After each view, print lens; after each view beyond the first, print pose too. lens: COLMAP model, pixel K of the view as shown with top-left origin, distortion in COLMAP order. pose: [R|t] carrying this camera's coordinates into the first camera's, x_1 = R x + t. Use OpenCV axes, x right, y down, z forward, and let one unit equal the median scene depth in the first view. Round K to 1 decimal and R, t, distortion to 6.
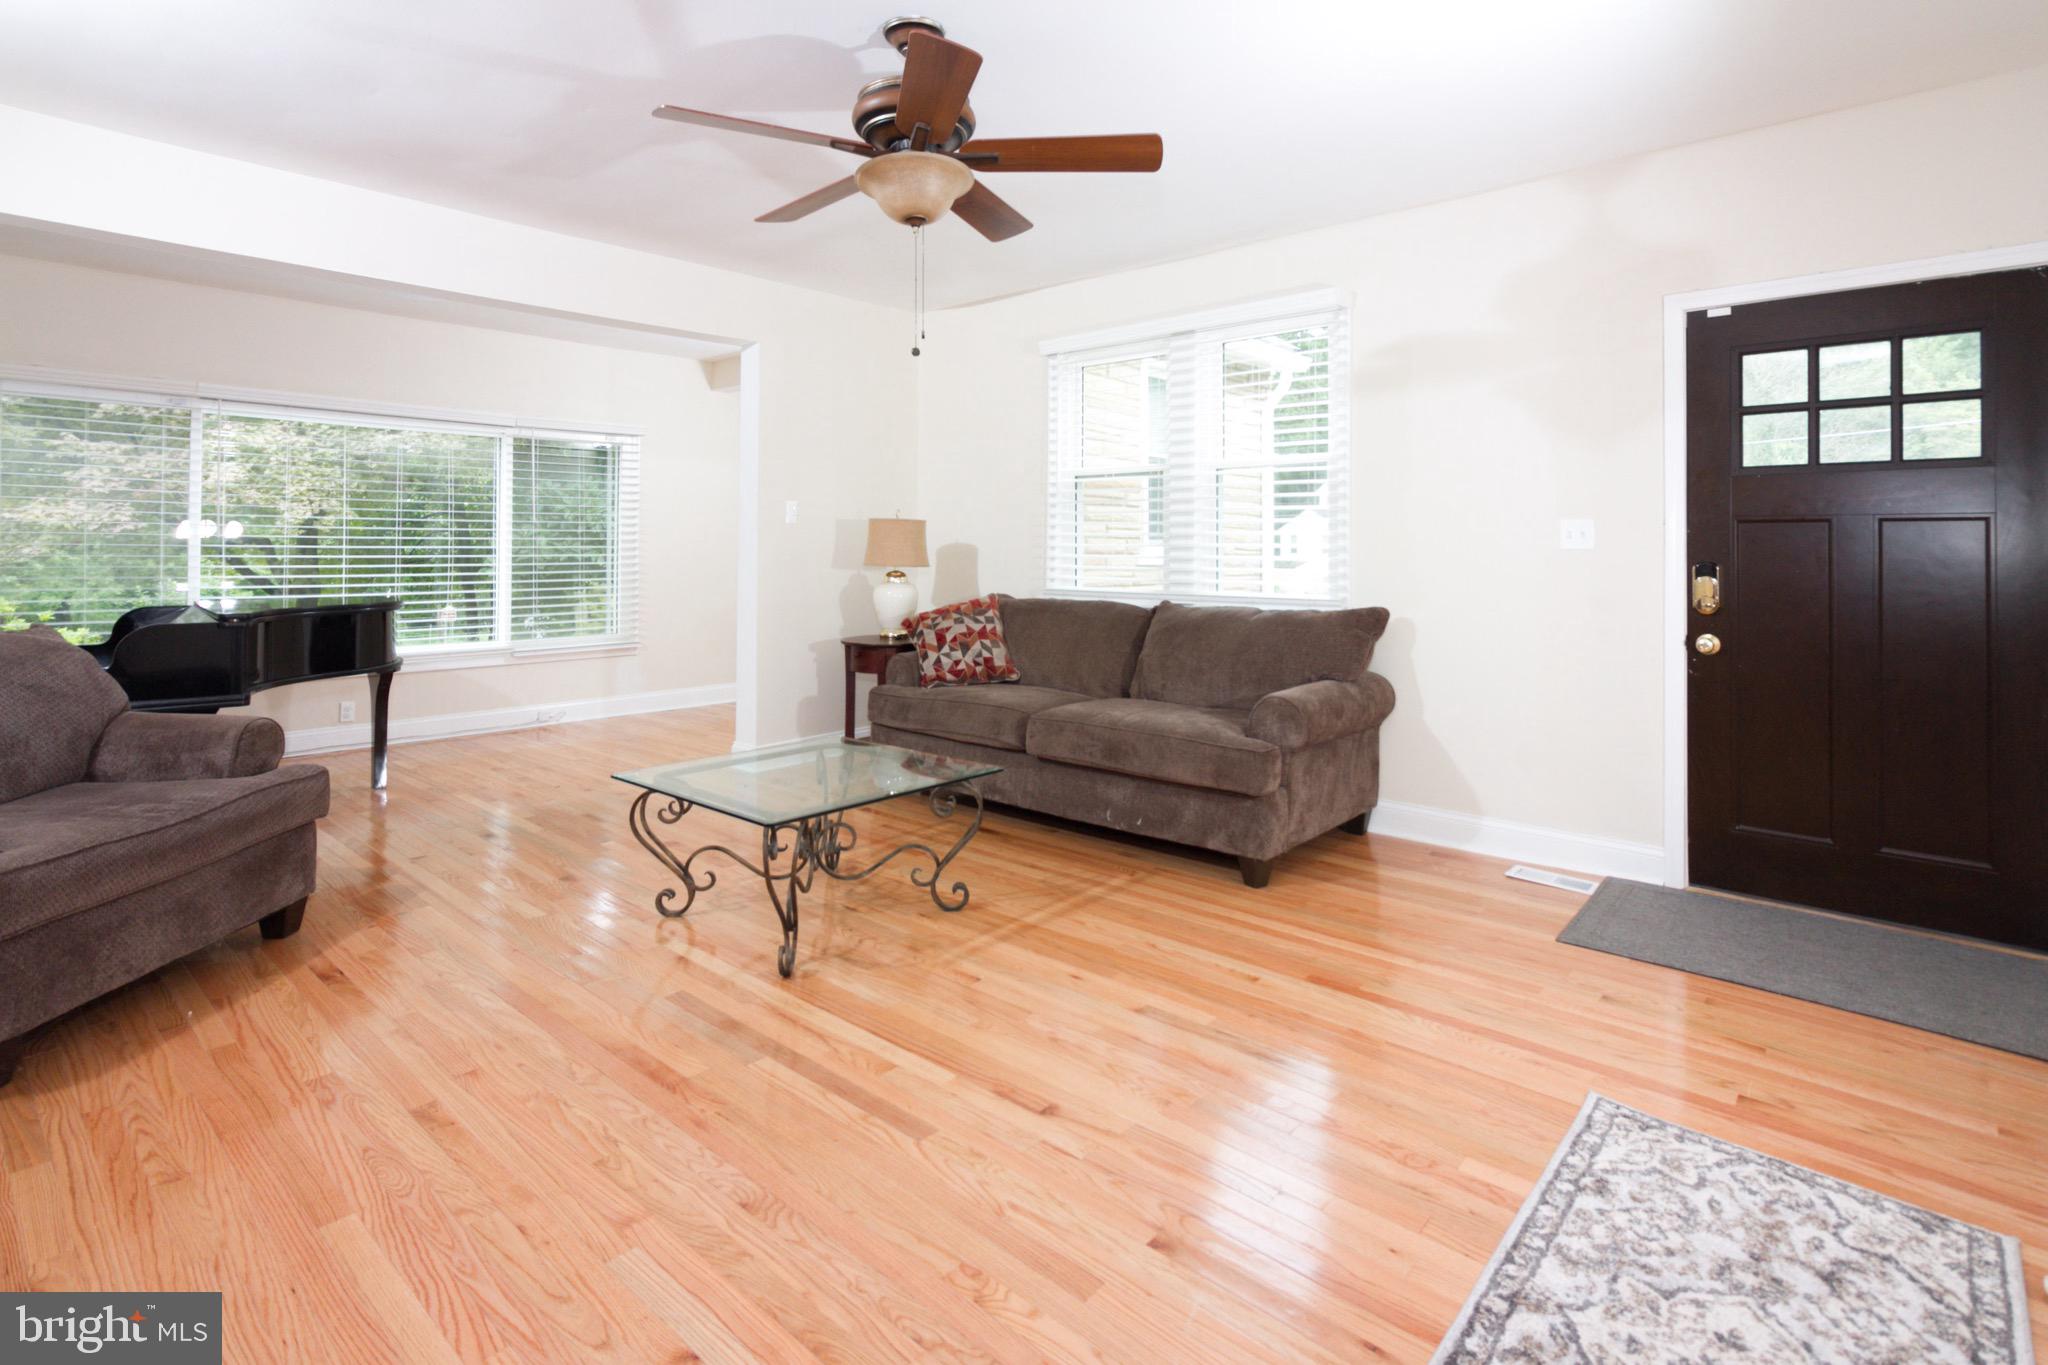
lens RADIAL K [[952.6, 0, 1022.4], [0, 952.6, 550.1], [0, 0, 1]] dist [0.003496, 0.000010]
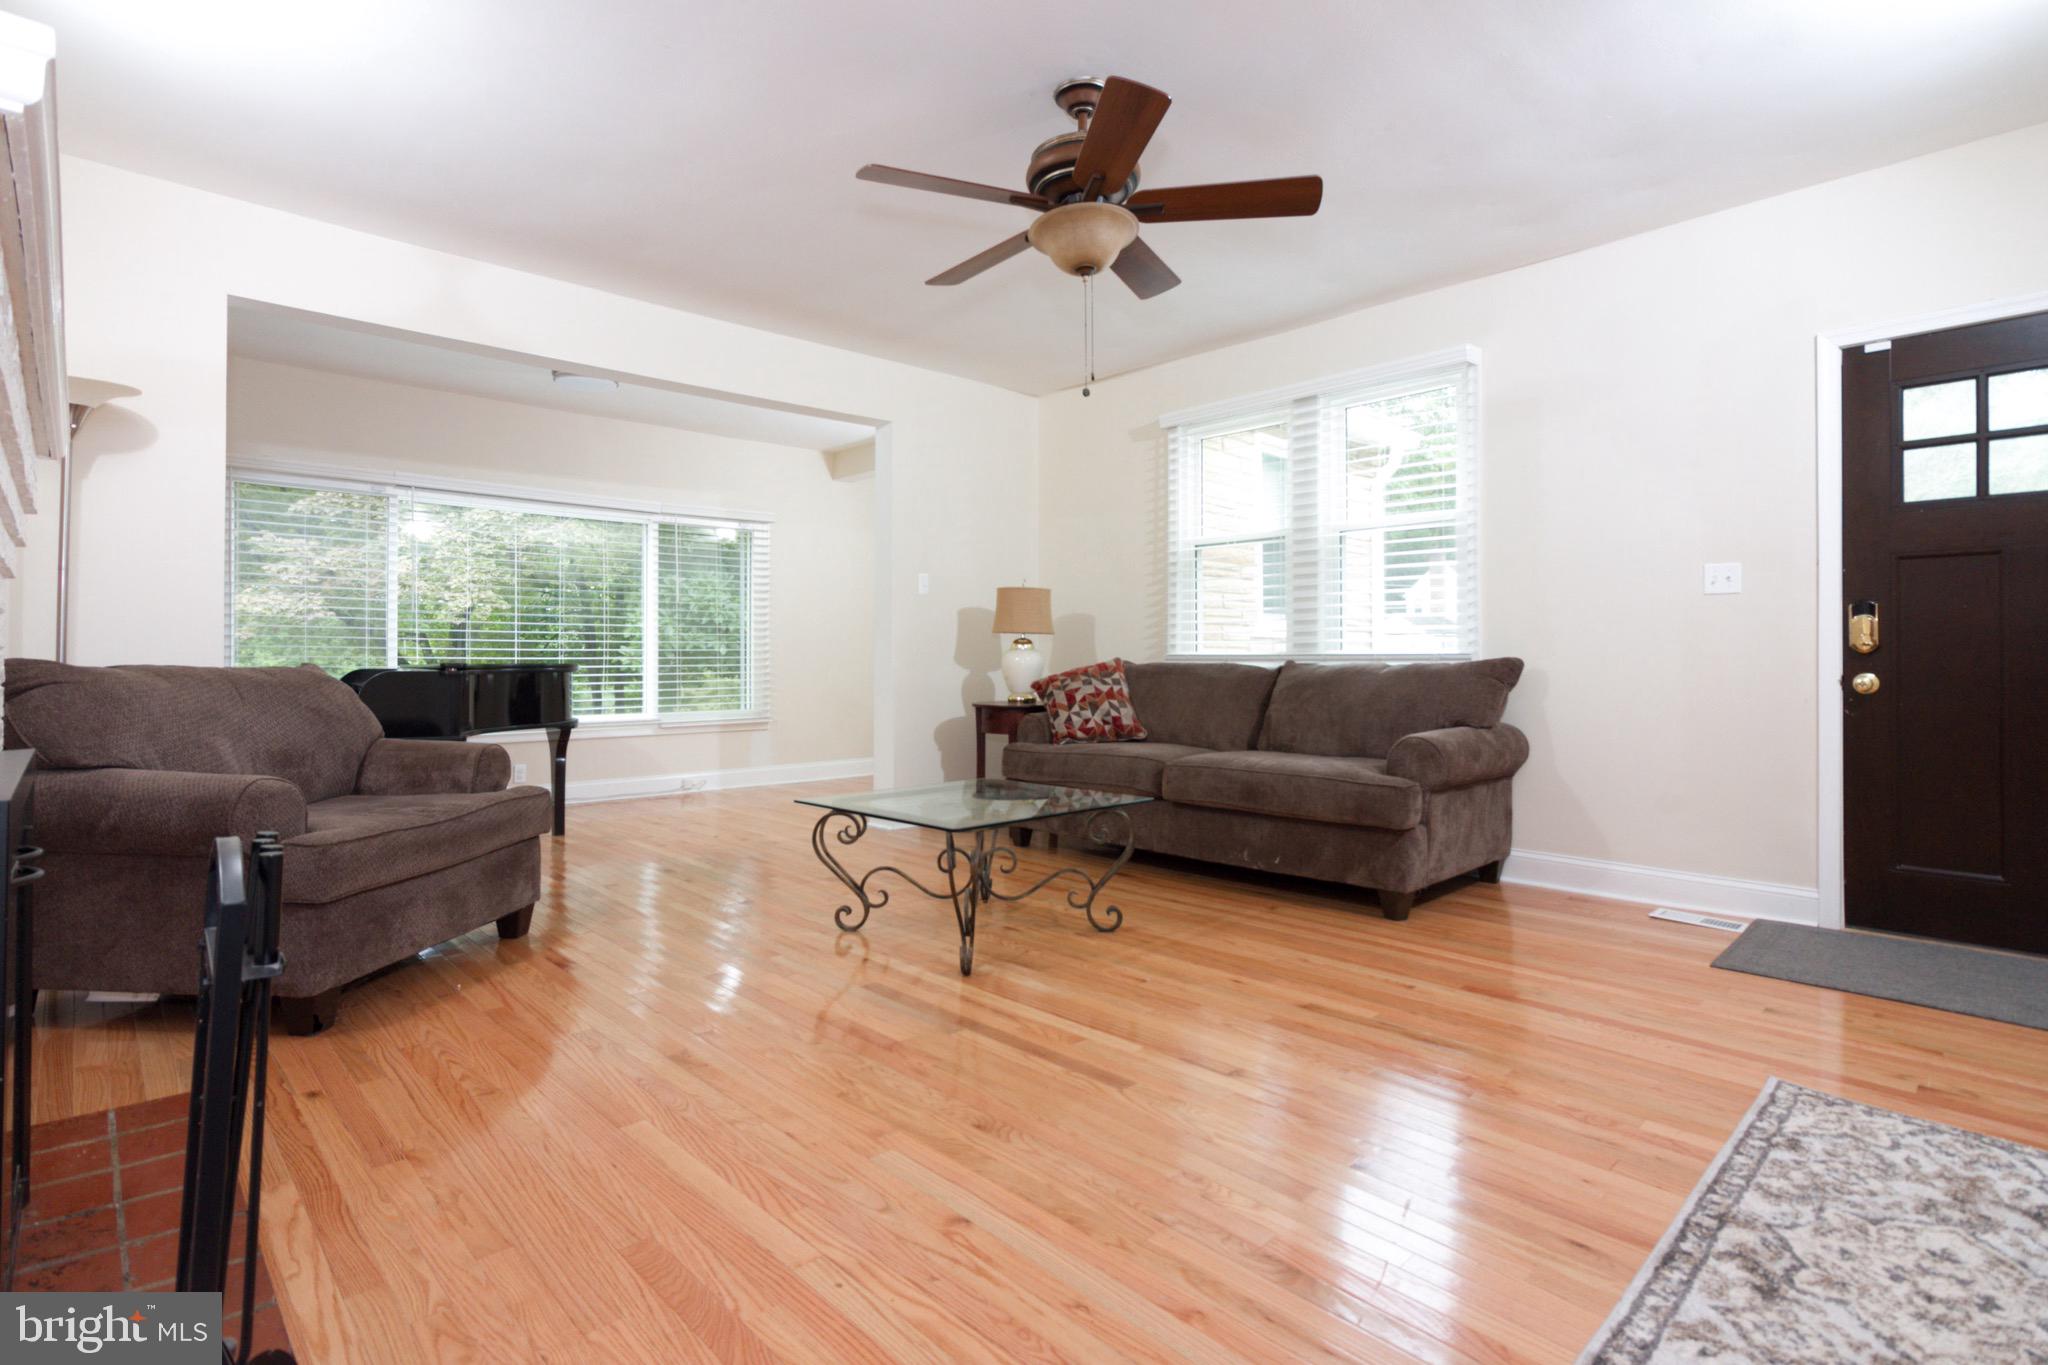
lens RADIAL K [[952.6, 0, 1000.5], [0, 952.6, 680.5], [0, 0, 1]] dist [0.003496, 0.000010]
pose [[0.996553, -0.005340, -0.082791, -0.095005], [0.005532, 0.999982, 0.002099, 0.089166], [0.082779, -0.002549, 0.996565, -0.062014]]
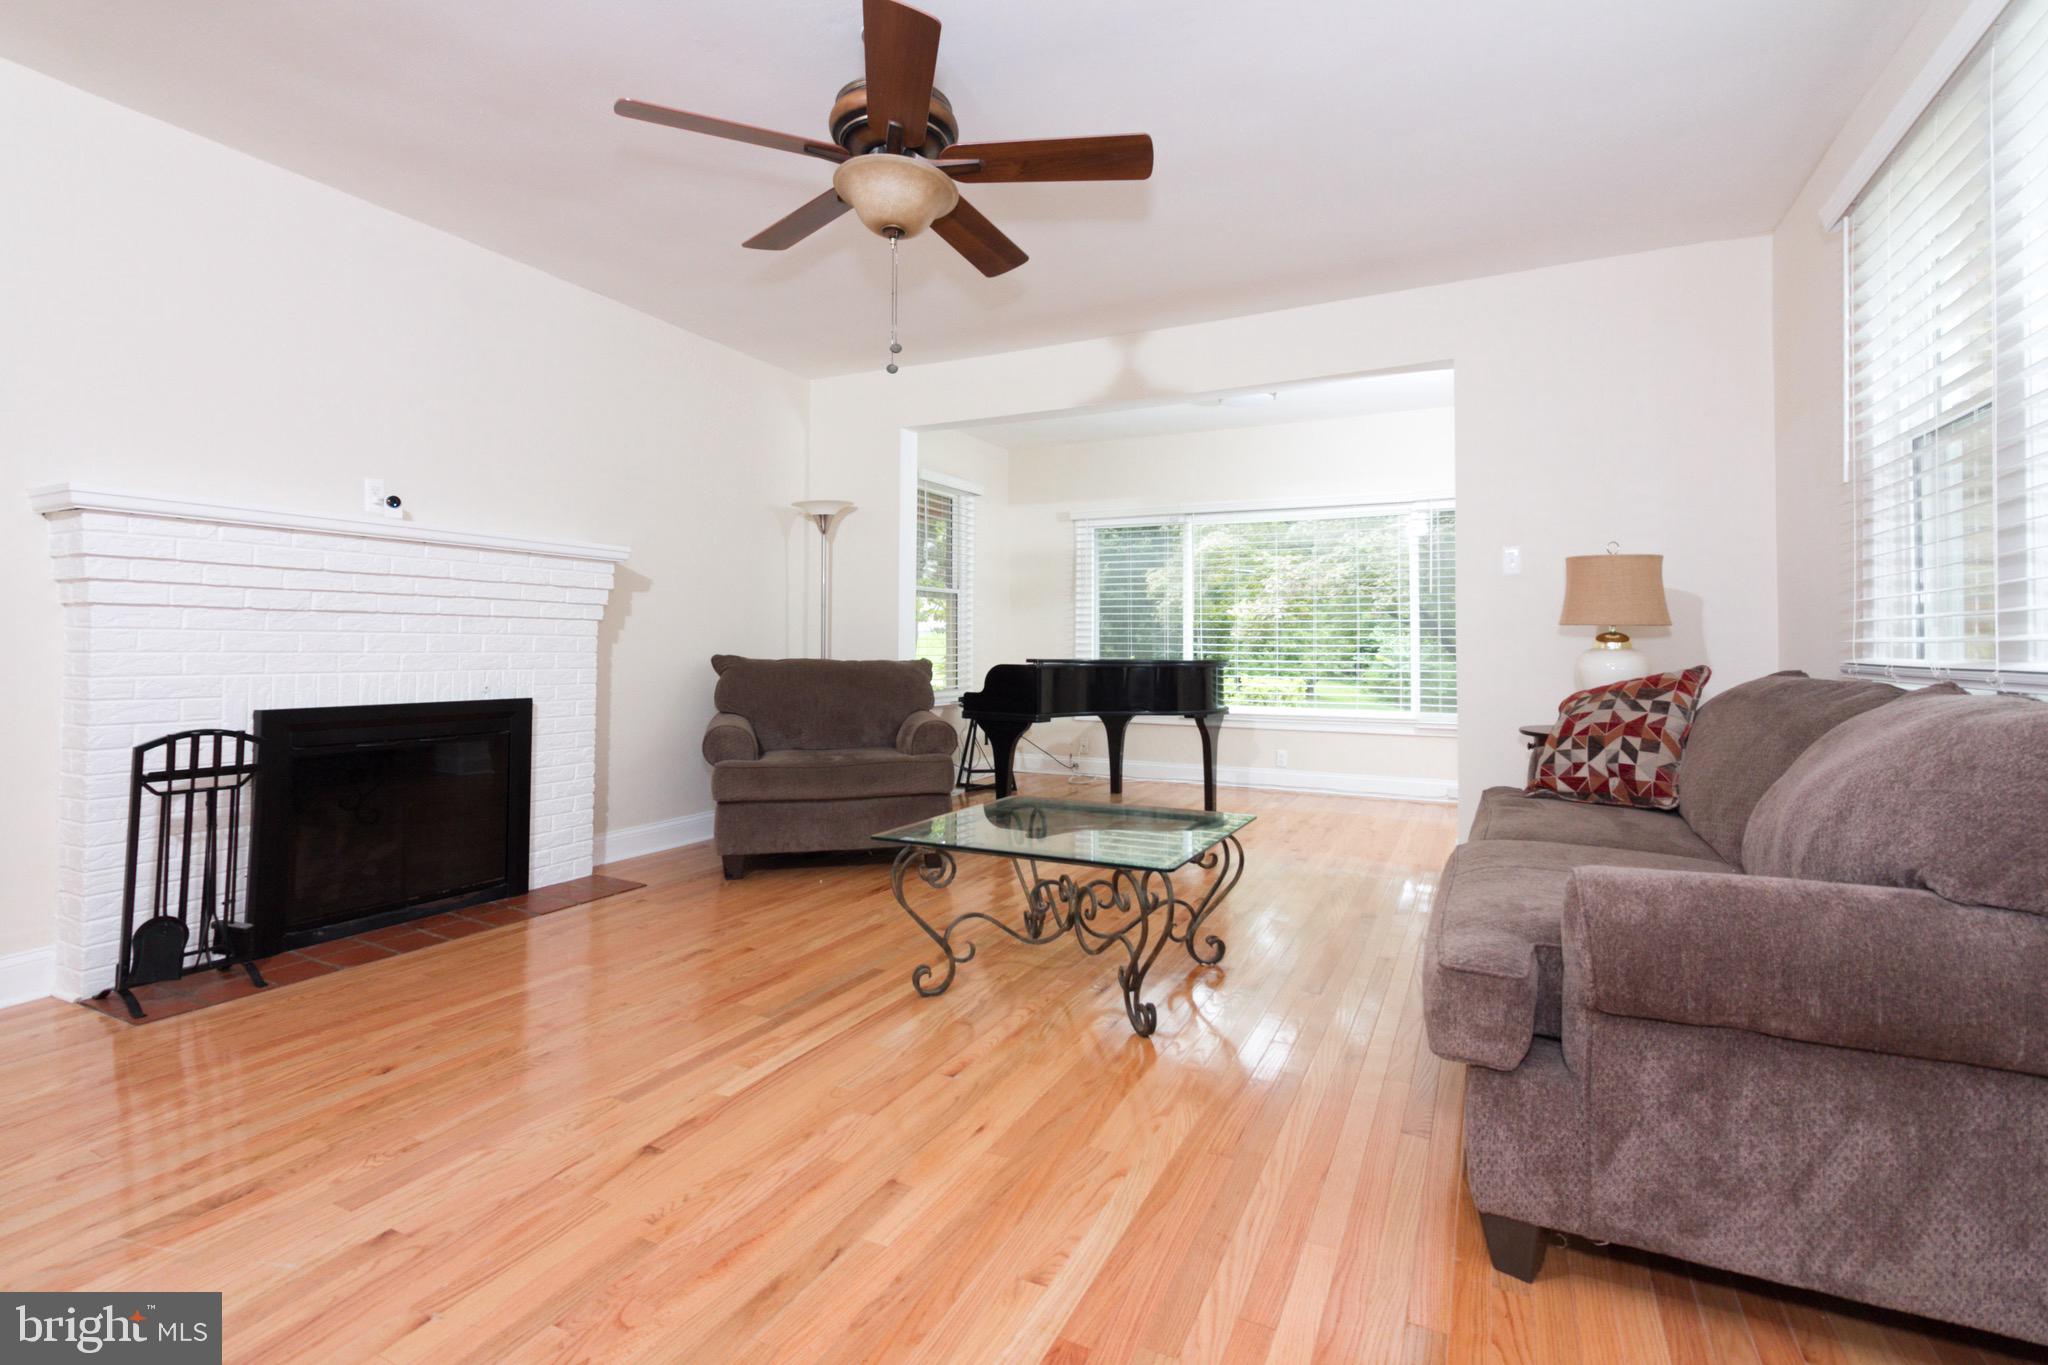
lens RADIAL K [[952.6, 0, 1029.7], [0, 952.6, 618.2], [0, 0, 1]] dist [0.003496, 0.000010]
pose [[0.311798, -0.027673, -0.949745, 0.547318], [-0.026038, 0.998952, -0.037655, 0.064442], [0.949792, 0.036470, 0.310751, 0.550721]]
